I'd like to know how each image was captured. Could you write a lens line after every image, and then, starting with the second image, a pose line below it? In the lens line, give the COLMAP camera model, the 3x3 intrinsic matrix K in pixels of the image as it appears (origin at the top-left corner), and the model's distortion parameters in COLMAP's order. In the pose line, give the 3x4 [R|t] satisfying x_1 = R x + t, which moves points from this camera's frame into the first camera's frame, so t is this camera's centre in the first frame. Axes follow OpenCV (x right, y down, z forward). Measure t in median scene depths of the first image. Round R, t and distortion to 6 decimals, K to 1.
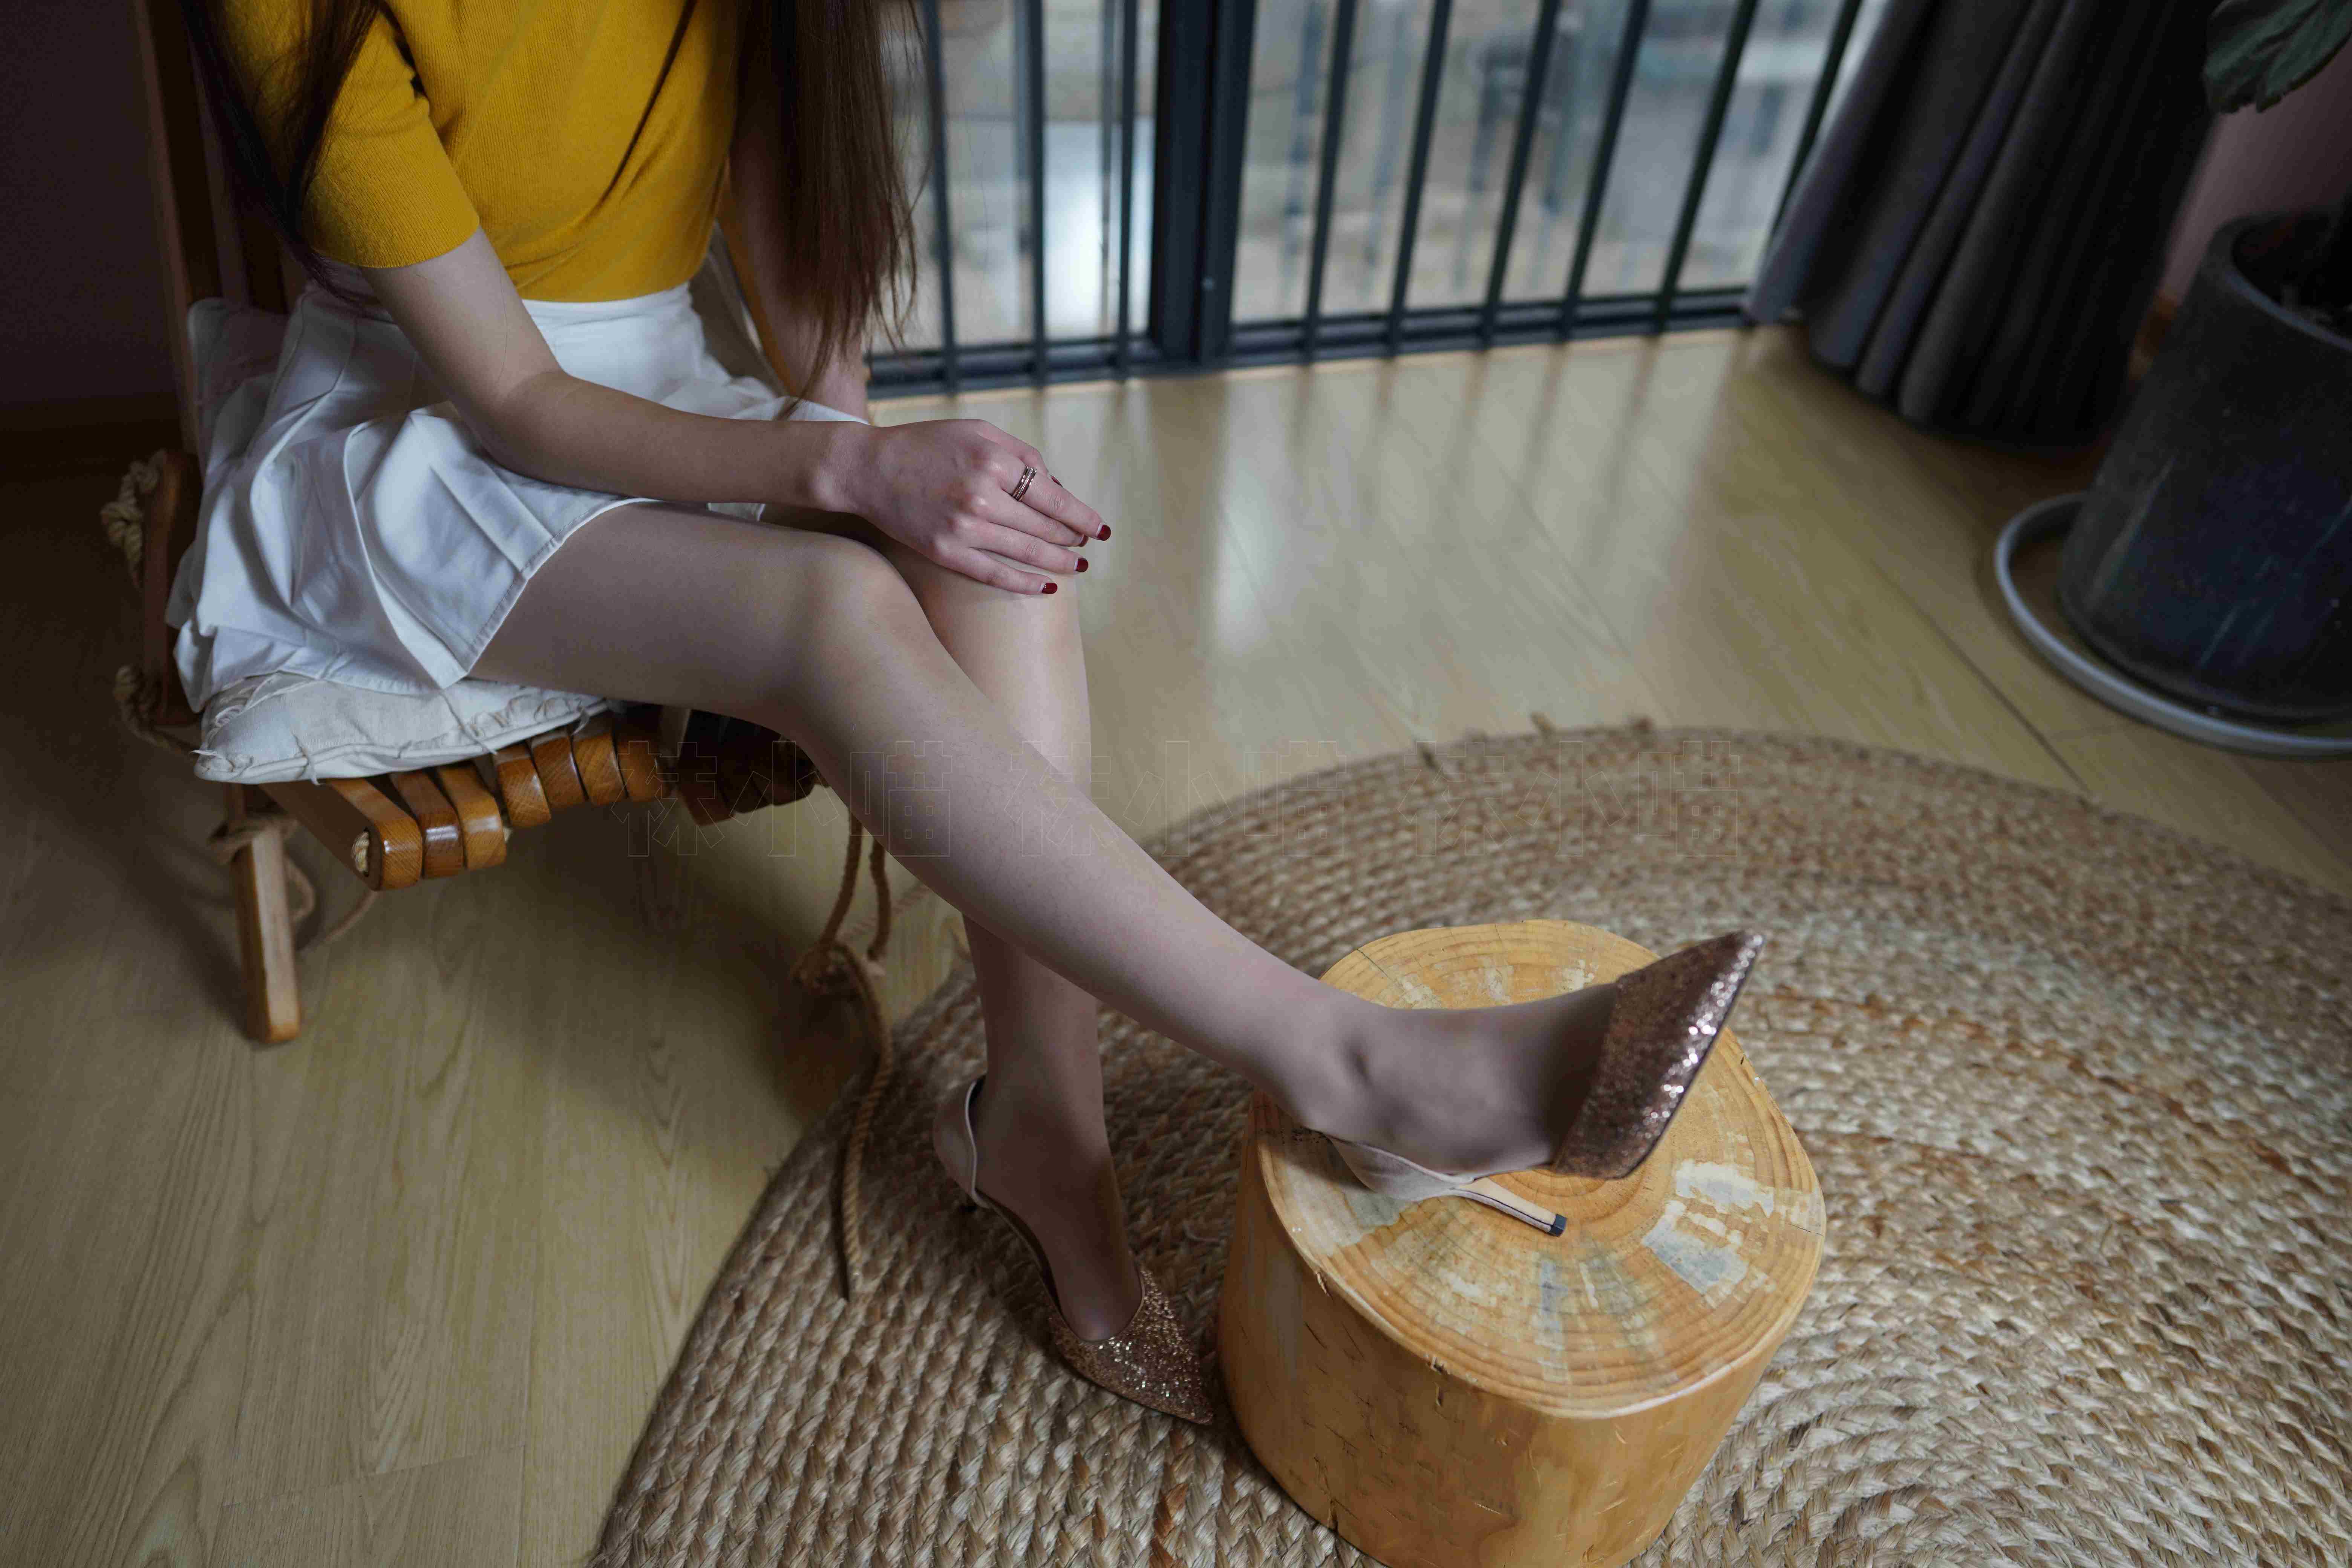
lens RADIAL K [[1579.2, 0, 1159.7], [0, 1579.2, 798.1], [0, 0, 1]] dist [-0.037907, 0.052209]
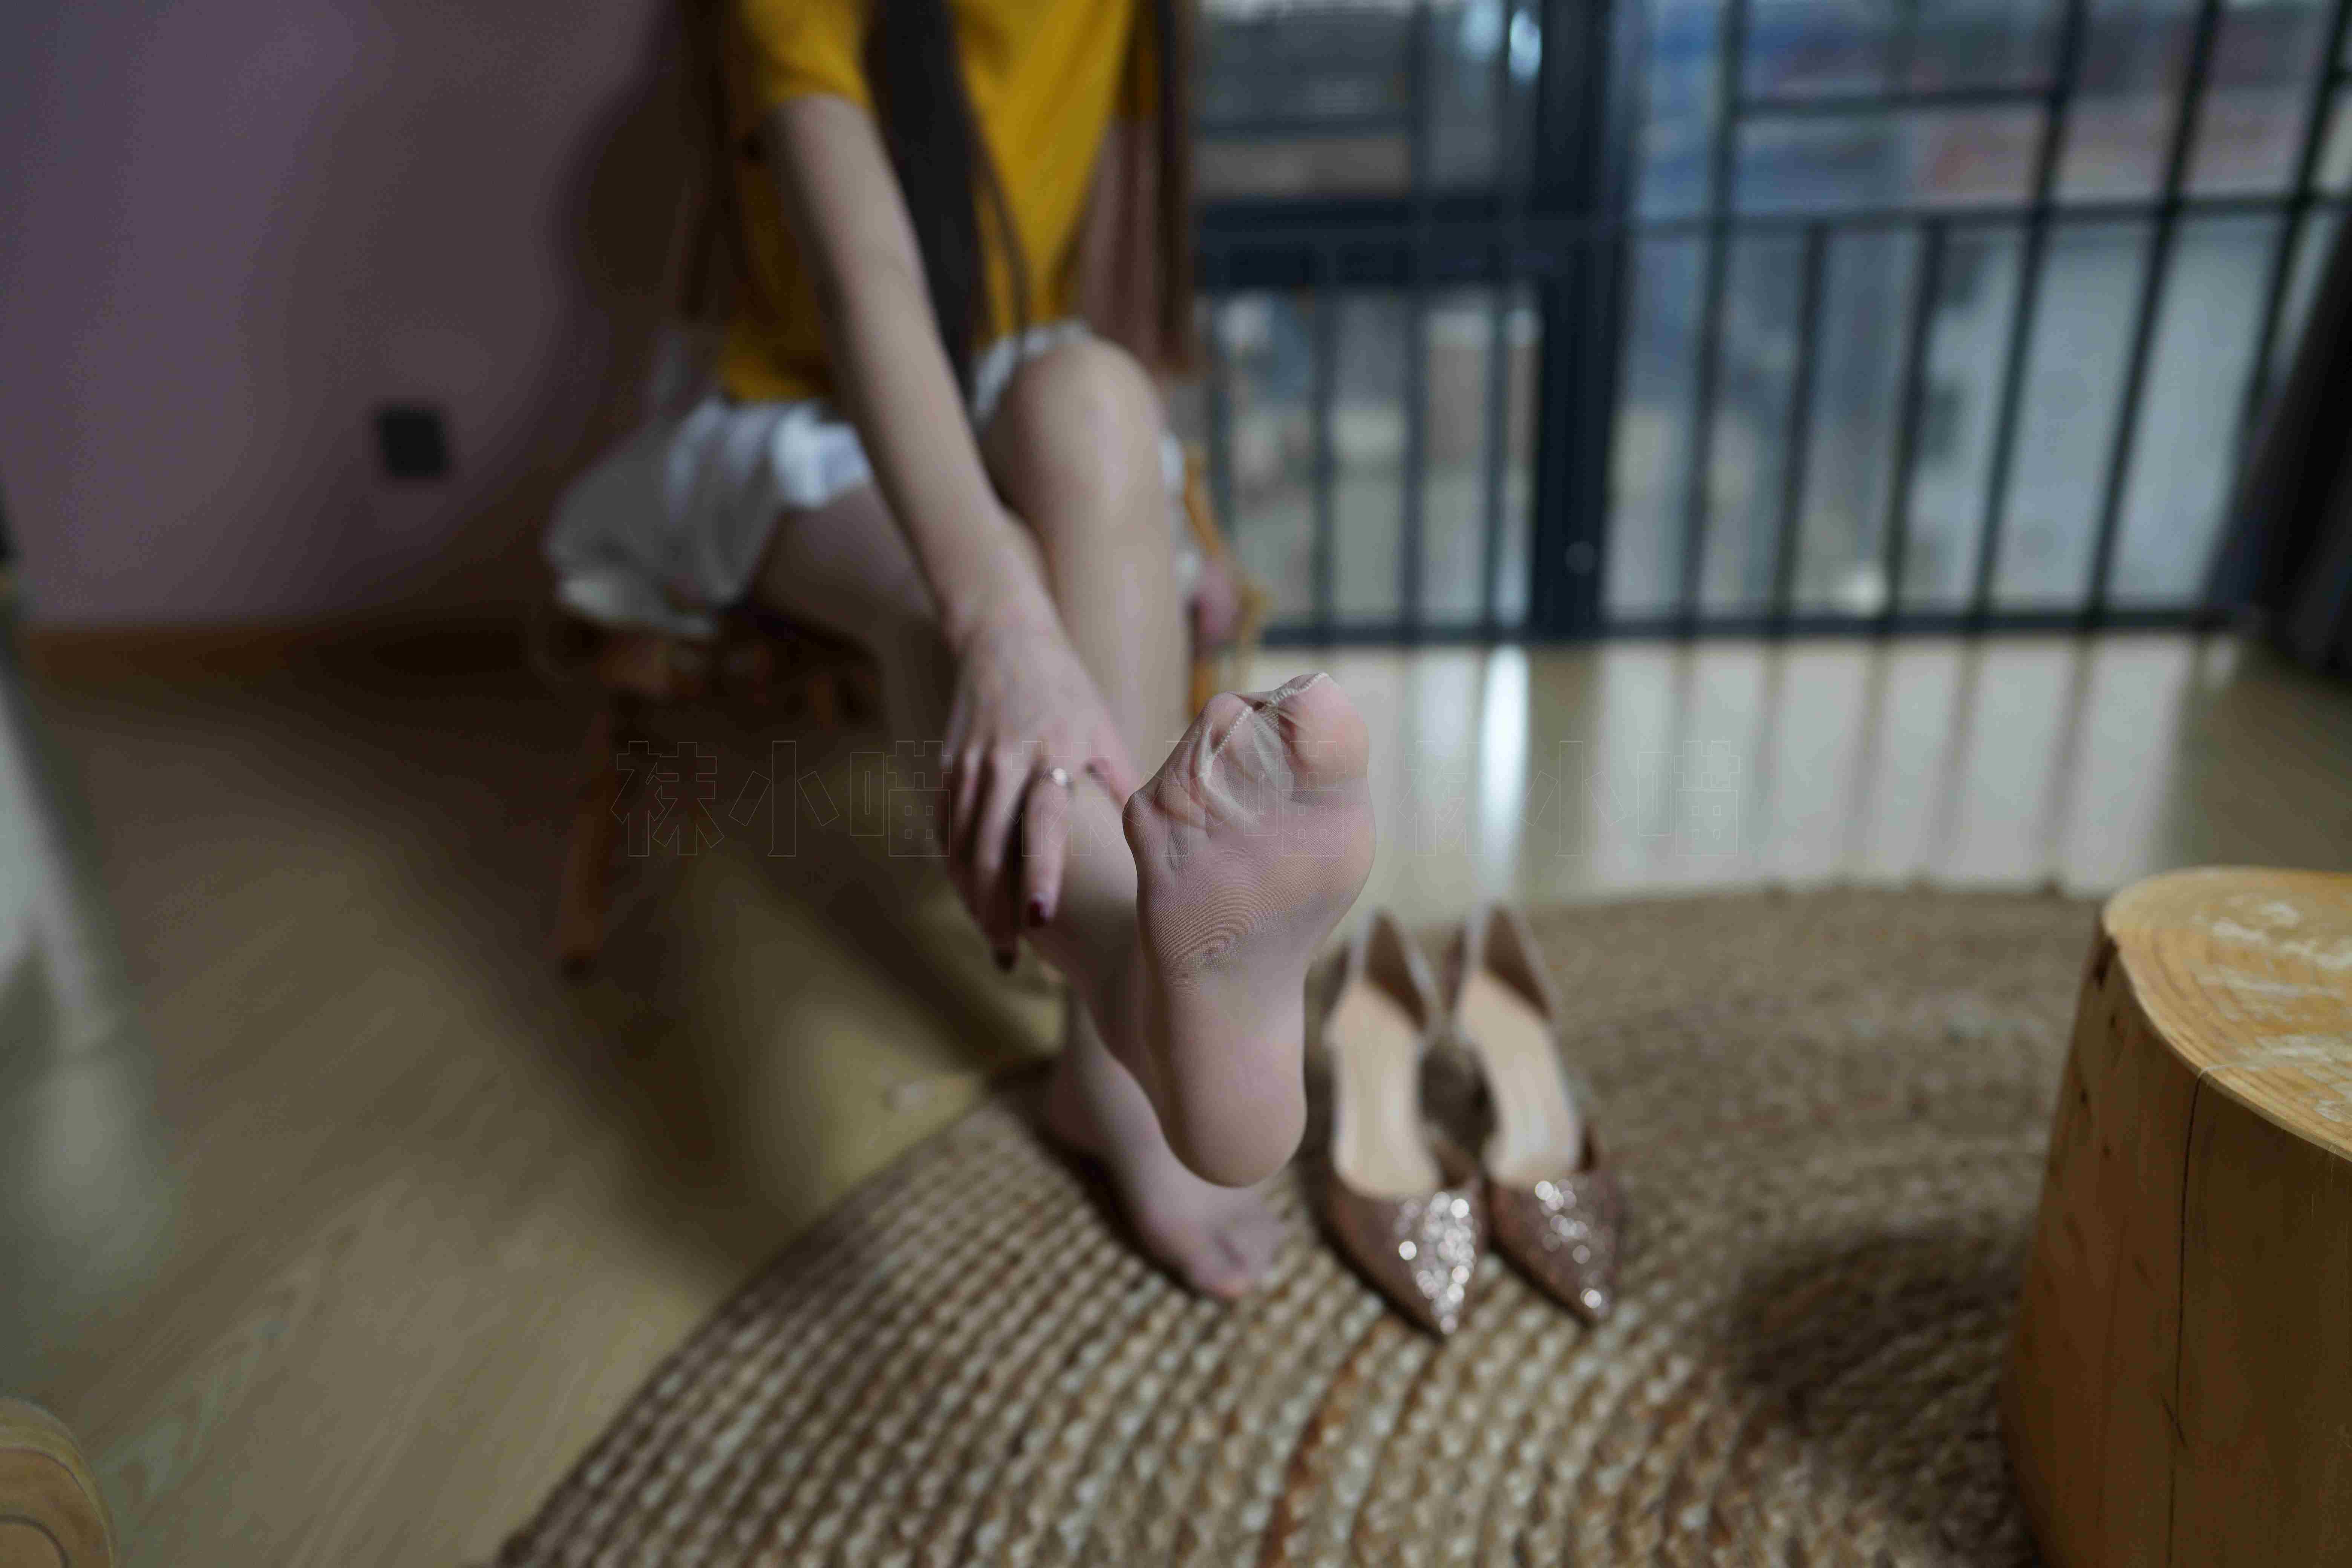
lens RADIAL K [[1579.2, 0, 1134.3], [0, 1579.2, 804.0], [0, 0, 1]] dist [-0.037907, 0.052209]
pose [[0.951179, 0.036148, -0.306515, 0.120847], [-0.152607, 0.918306, -0.365275, 0.386288], [0.268270, 0.394218, 0.878990, 0.131956]]
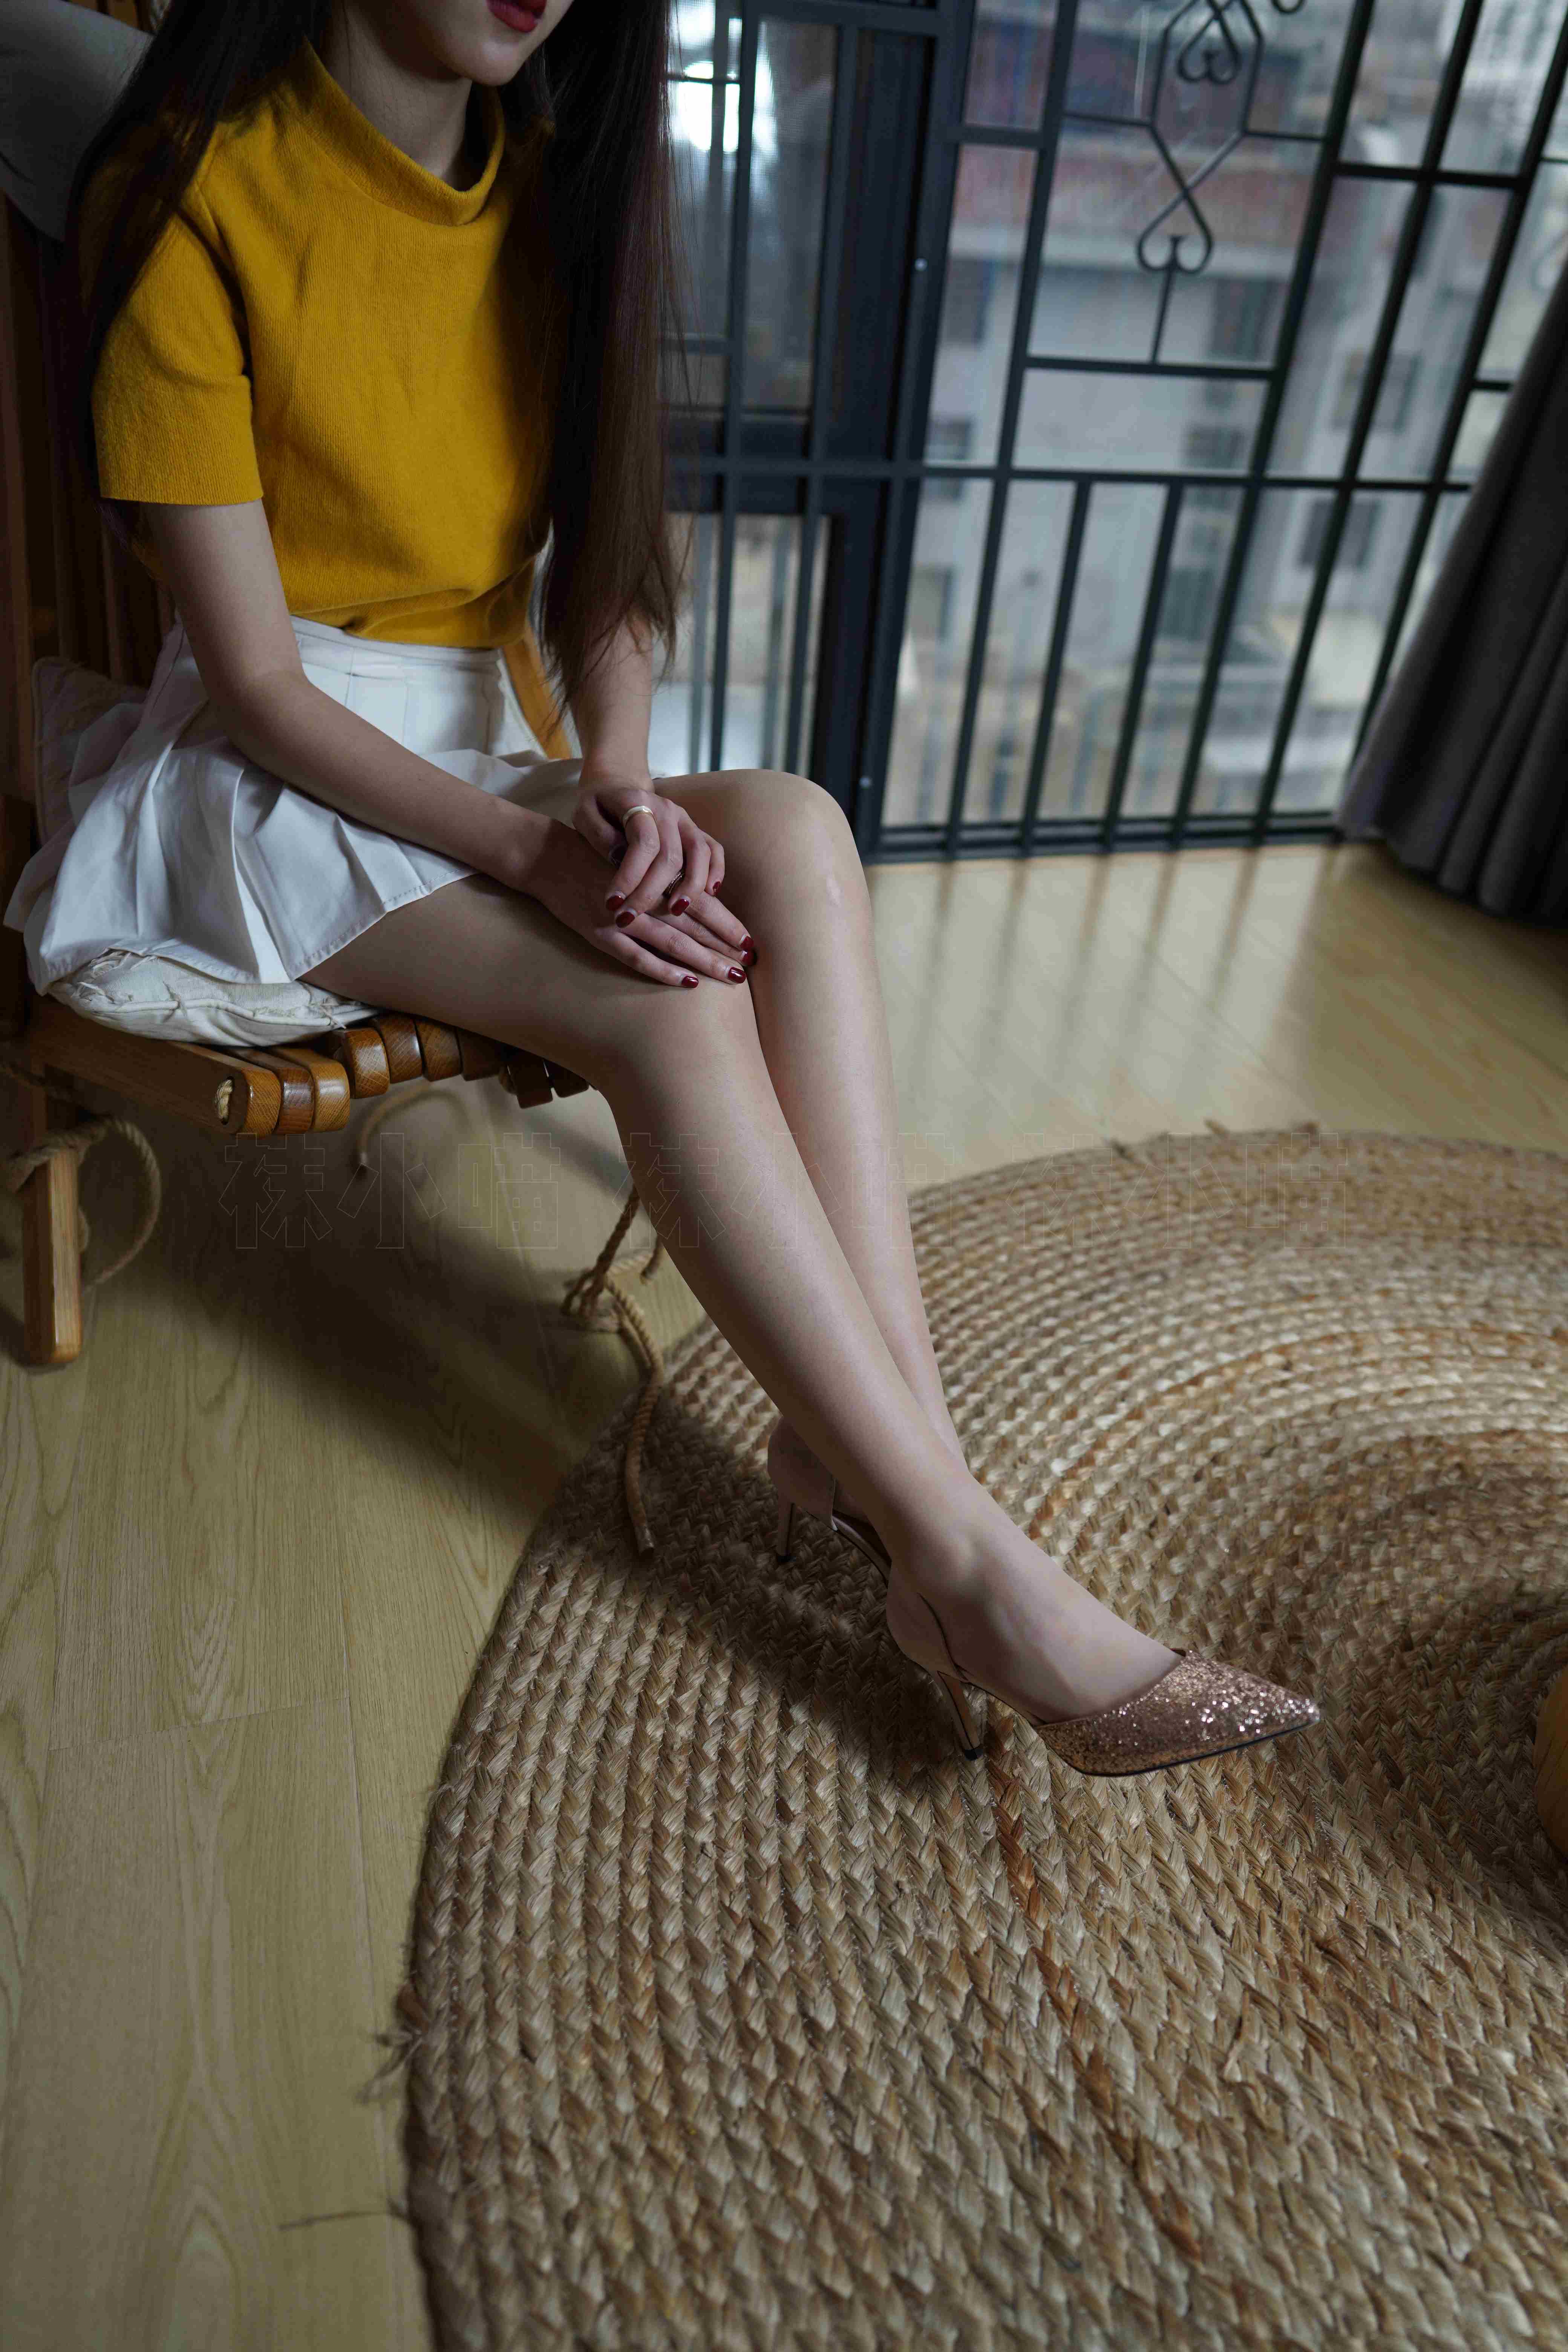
lens RADIAL K [[1579.2, 0, 791.3], [0, 1579.2, 1196.5], [0, 0, 1]] dist [-0.037907, 0.052209]
pose [[0.997307, -0.005415, 0.073133, -0.165399], [0.017612, 0.985769, -0.167182, 0.226572], [-0.071187, 0.168020, 0.983210, -0.043766]]
